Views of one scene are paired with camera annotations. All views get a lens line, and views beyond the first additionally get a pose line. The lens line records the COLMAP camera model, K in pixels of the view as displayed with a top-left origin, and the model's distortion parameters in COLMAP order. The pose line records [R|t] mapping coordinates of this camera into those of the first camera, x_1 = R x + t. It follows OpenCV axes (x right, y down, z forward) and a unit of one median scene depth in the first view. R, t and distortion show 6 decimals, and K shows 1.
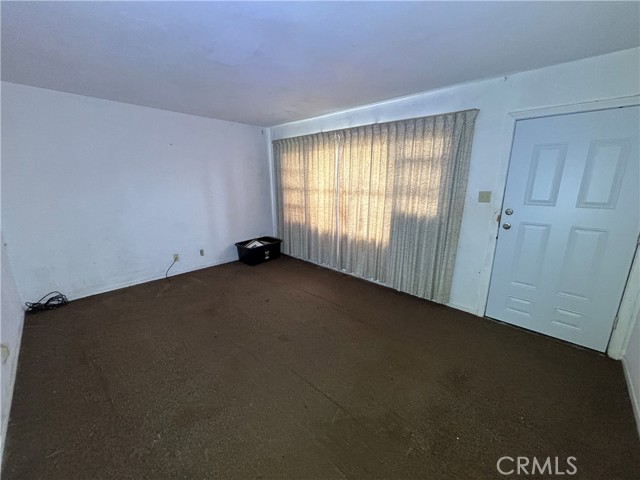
lens RADIAL K [[257.5, 0, 320.5], [0, 257.5, 240.0], [0, 0, 1]] dist [-0.002381, 0.001271]
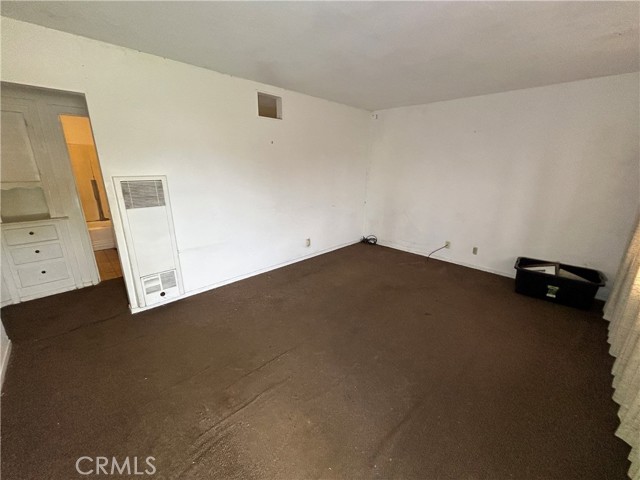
lens RADIAL K [[257.5, 0, 320.4], [0, 257.5, 239.3], [0, 0, 1]] dist [-0.002381, 0.001271]
pose [[-0.016853, 0.276818, -0.960775, 0.472661], [-0.244165, 0.930680, 0.272430, -0.120013], [0.969587, 0.239178, 0.051904, 0.482997]]
